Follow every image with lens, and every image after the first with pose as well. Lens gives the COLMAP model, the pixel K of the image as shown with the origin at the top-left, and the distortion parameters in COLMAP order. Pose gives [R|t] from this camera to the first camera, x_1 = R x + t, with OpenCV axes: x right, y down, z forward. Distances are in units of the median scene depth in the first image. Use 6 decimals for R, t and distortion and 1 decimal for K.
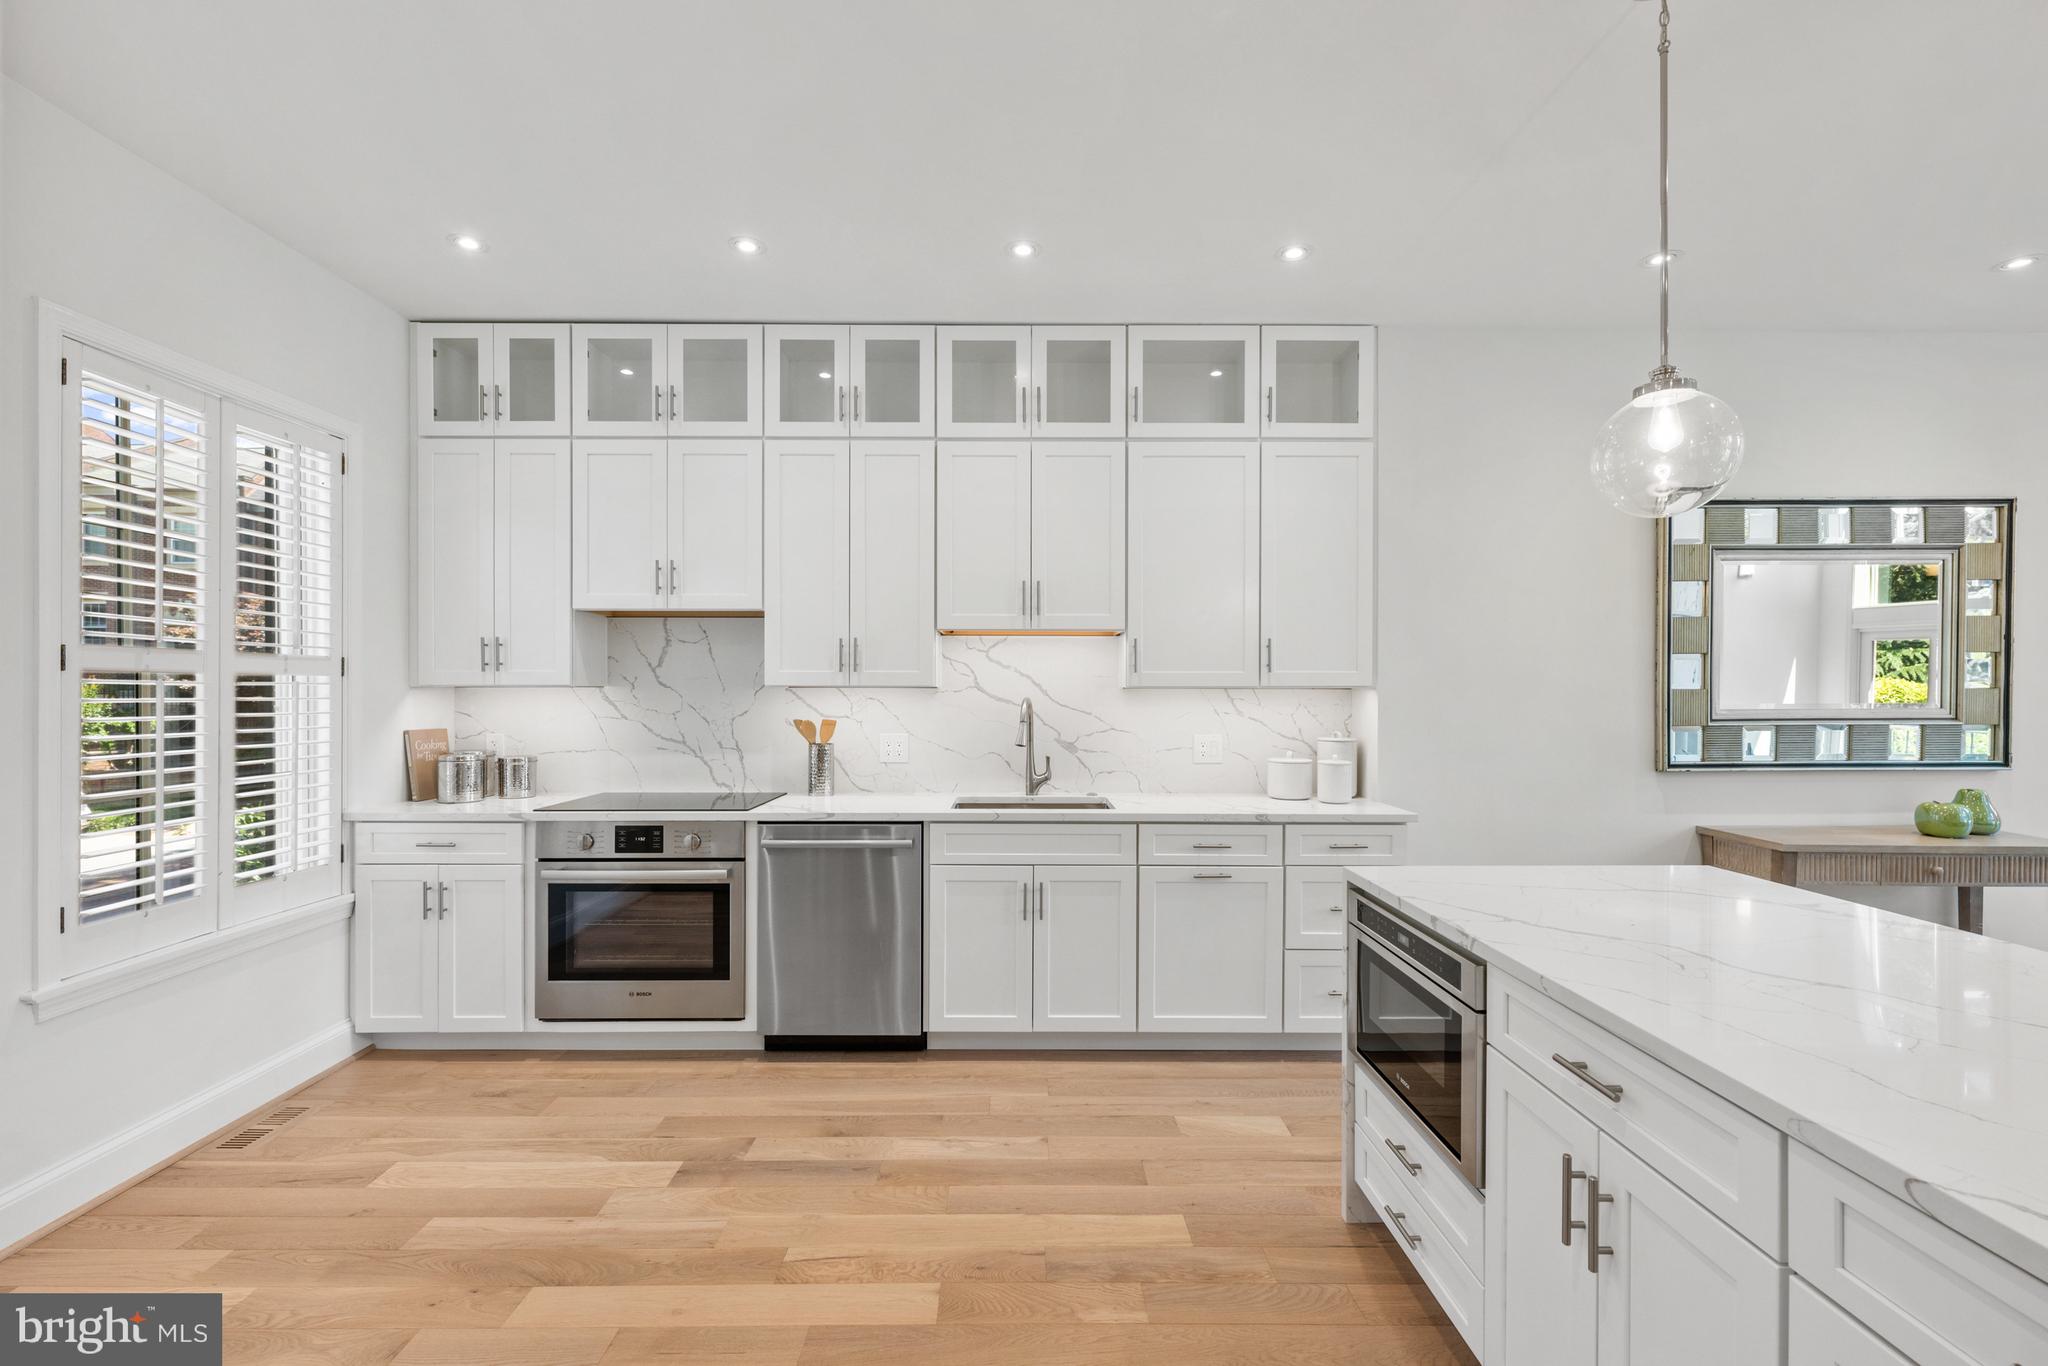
lens RADIAL K [[854.2, 0, 1031.3], [0, 854.2, 689.0], [0, 0, 1]] dist [-0.000840, -0.000170]
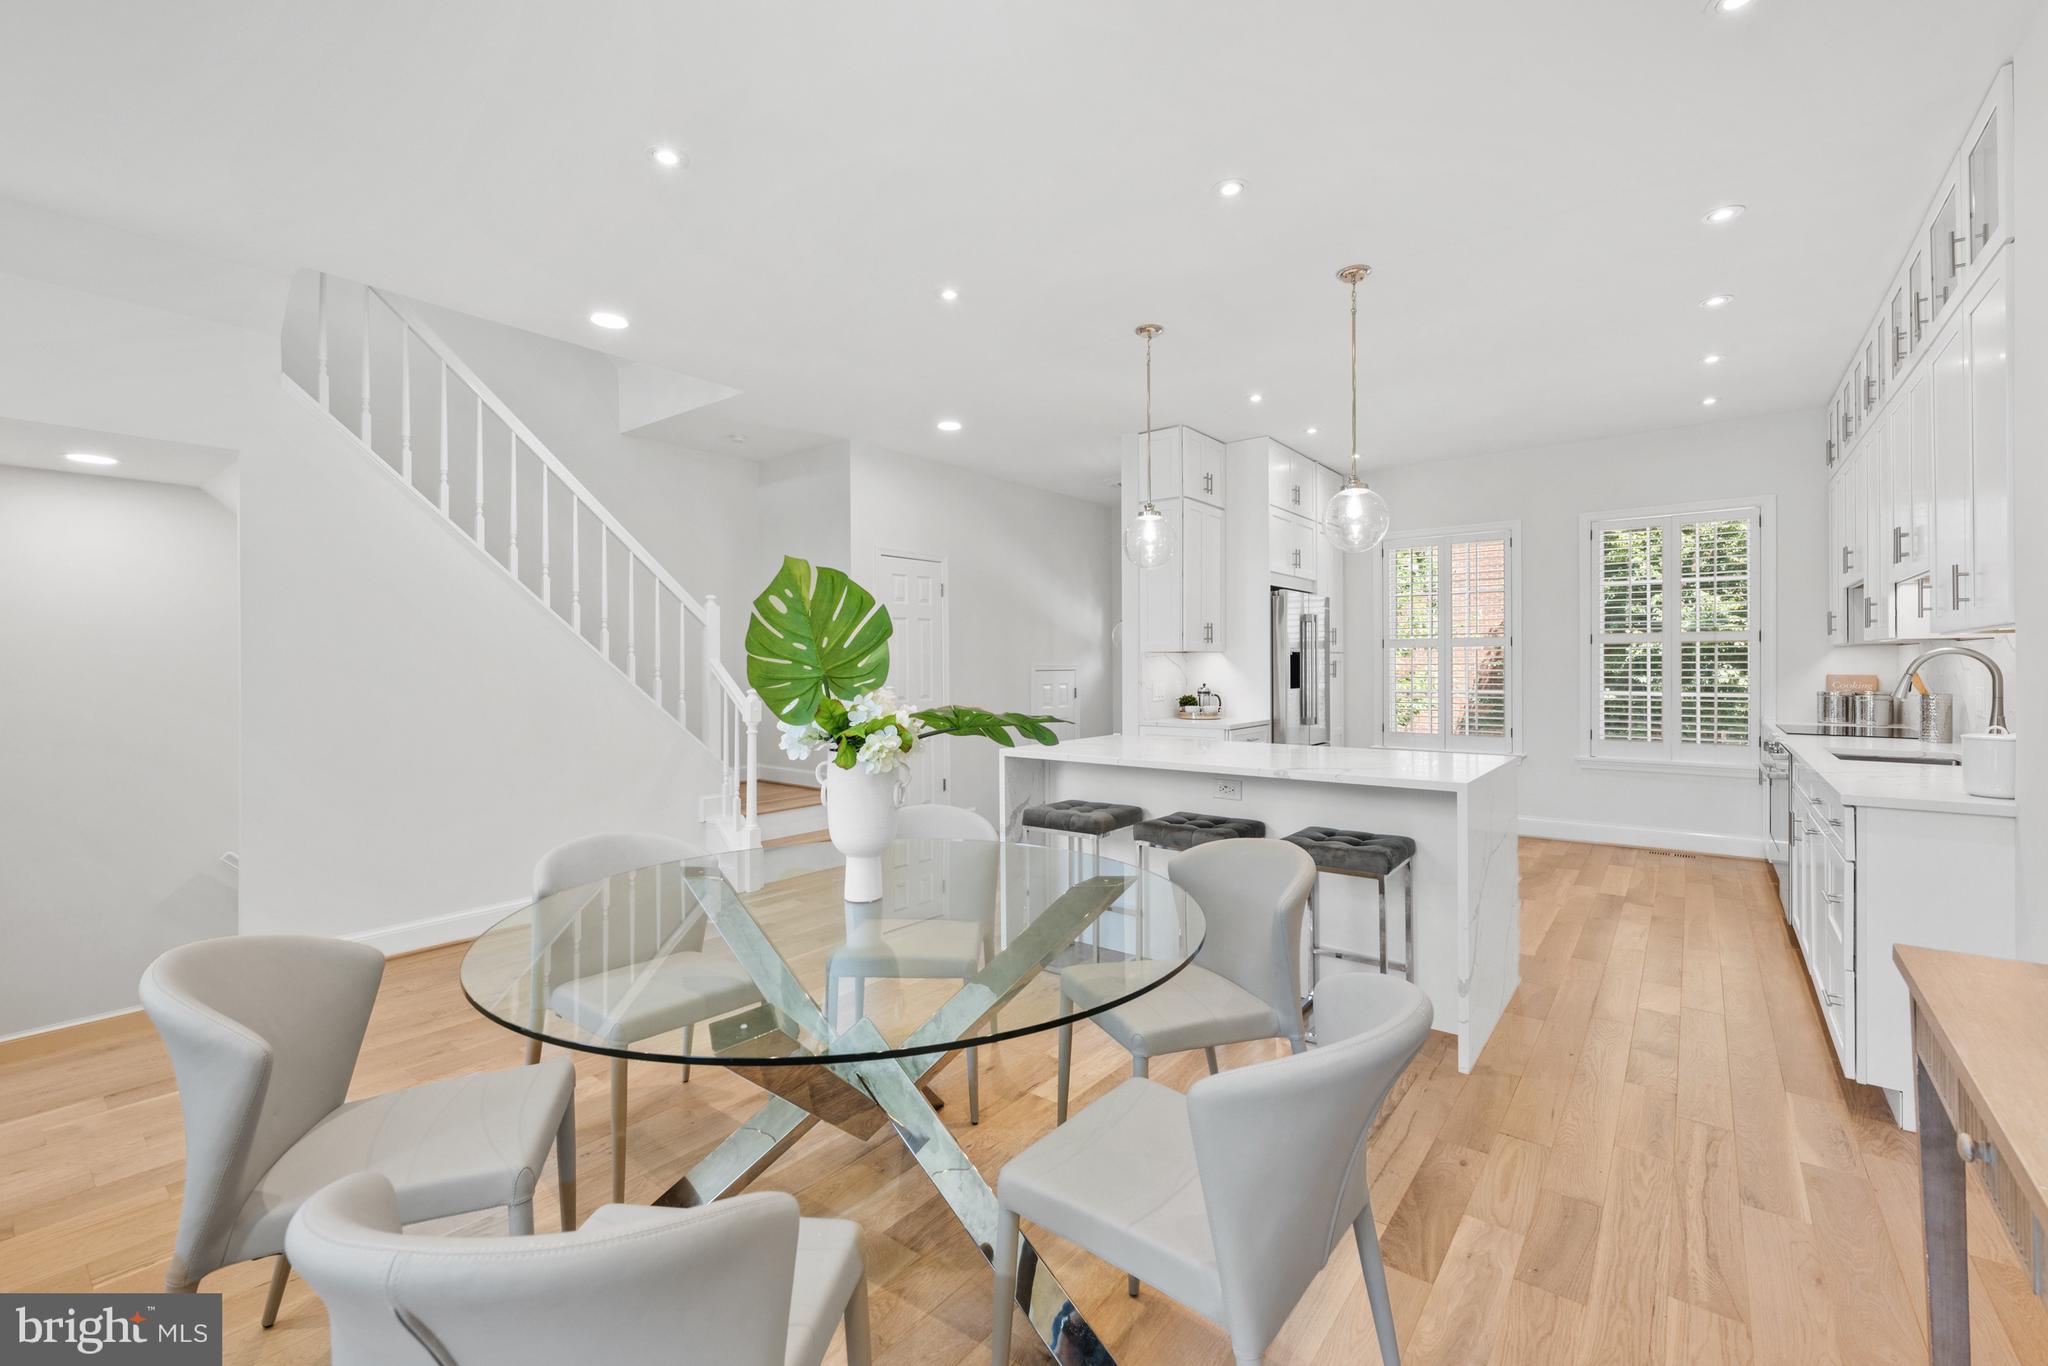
lens RADIAL K [[854.2, 0, 1027.1], [0, 854.2, 666.6], [0, 0, 1]] dist [-0.000840, -0.000170]
pose [[-0.629647, 0.004499, -0.776868, 1.391092], [0.000506, 0.999985, 0.005380, 0.024768], [0.776881, 0.002994, -0.629640, 0.844767]]
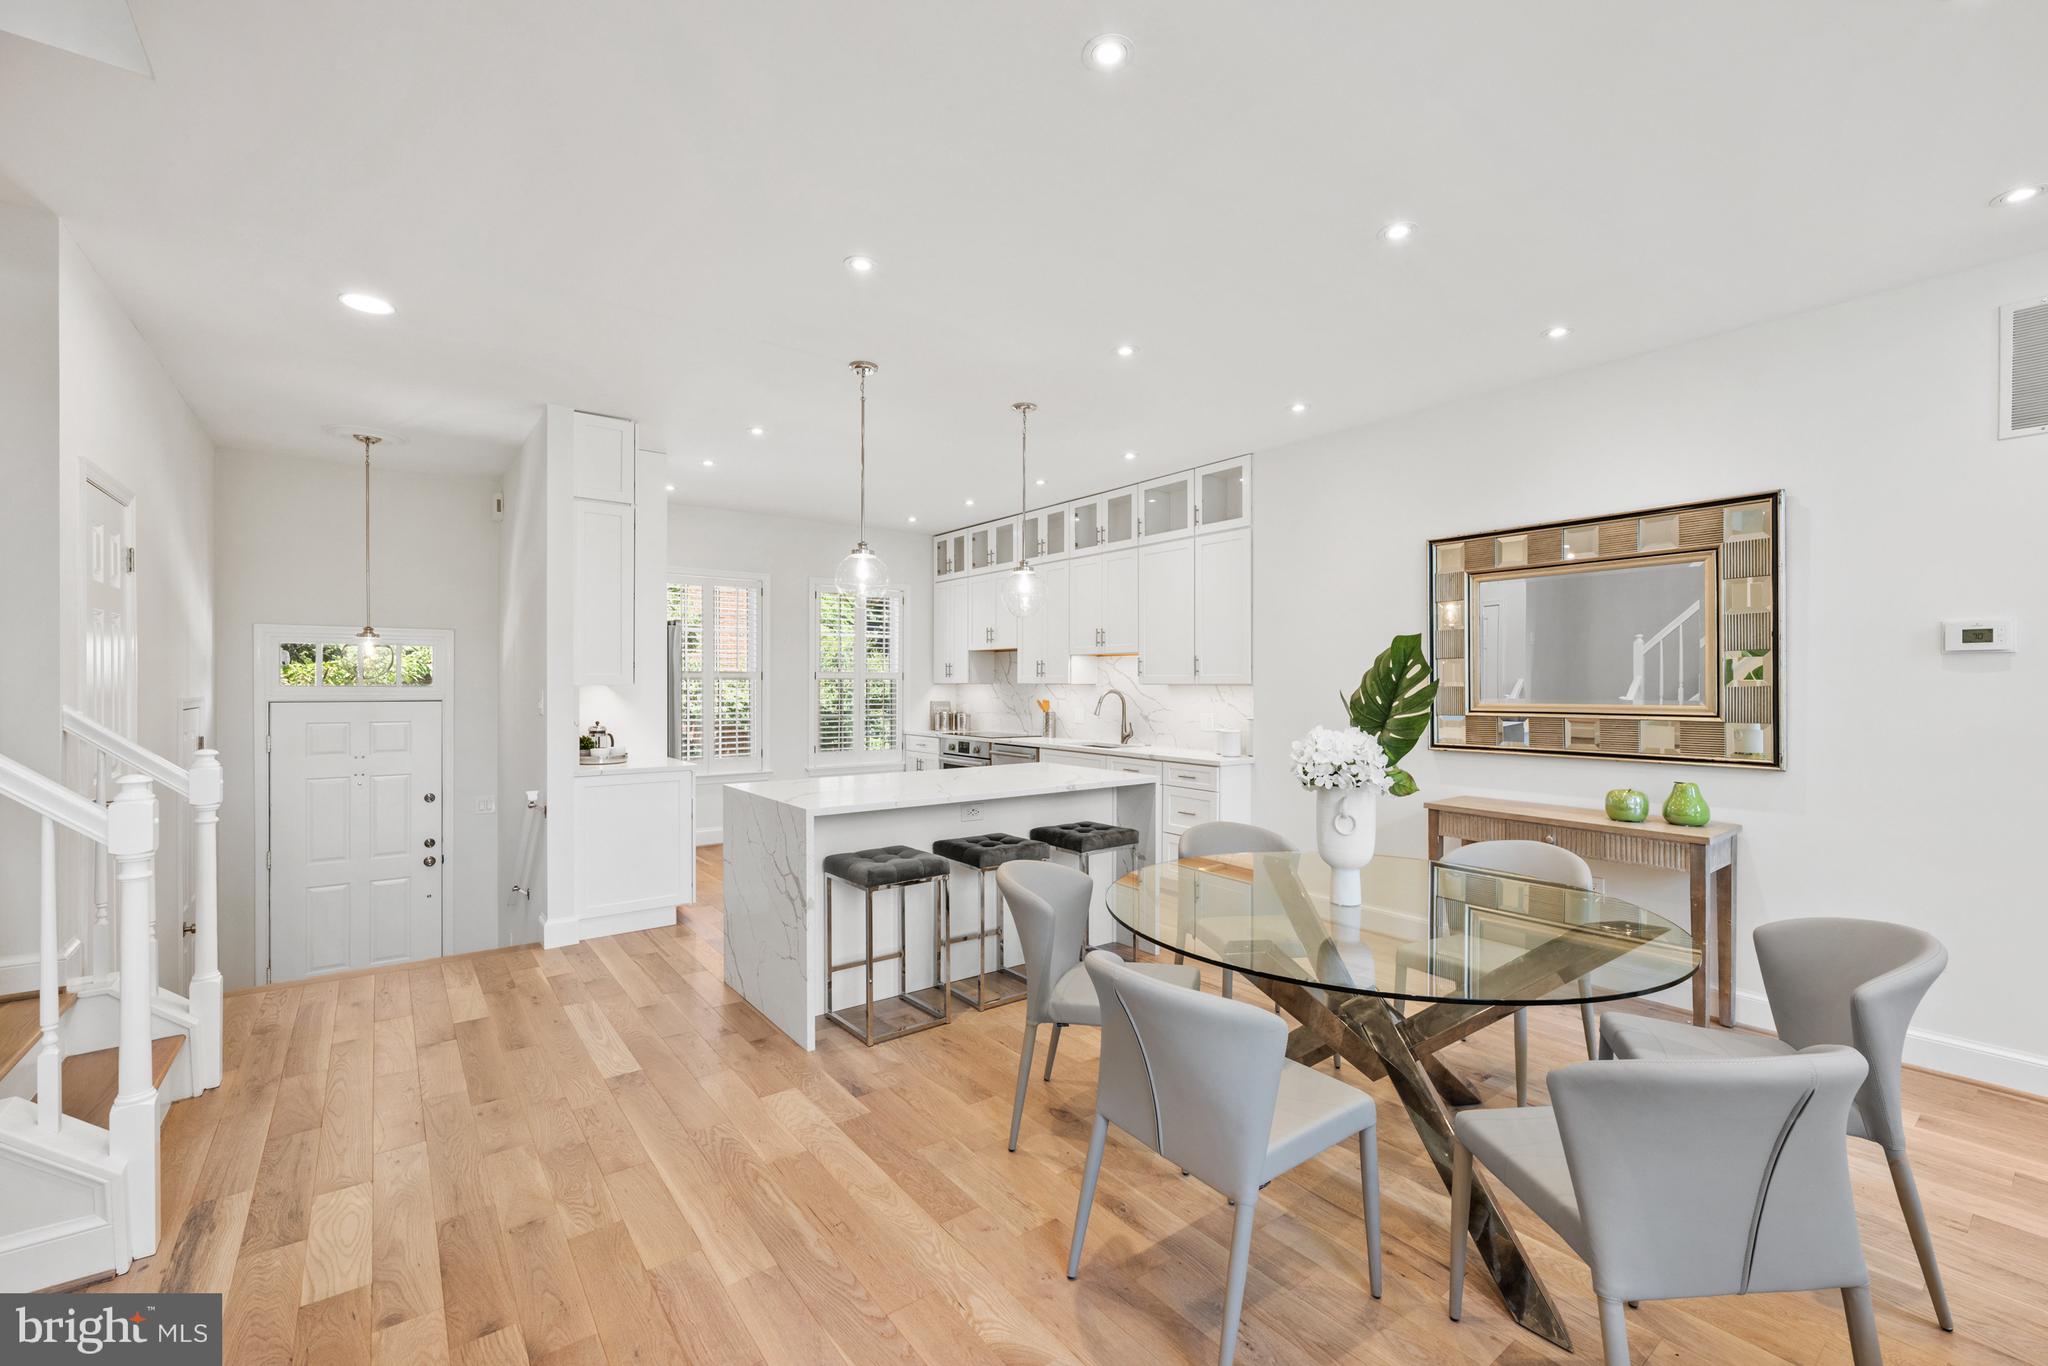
lens RADIAL K [[854.2, 0, 1028.5], [0, 854.2, 686.1], [0, 0, 1]] dist [-0.000840, -0.000170]
pose [[0.601254, 0.003007, -0.799052, 1.430869], [-0.006065, 0.999981, -0.000801, 0.004799], [0.799035, 0.005328, 0.601261, -0.271293]]
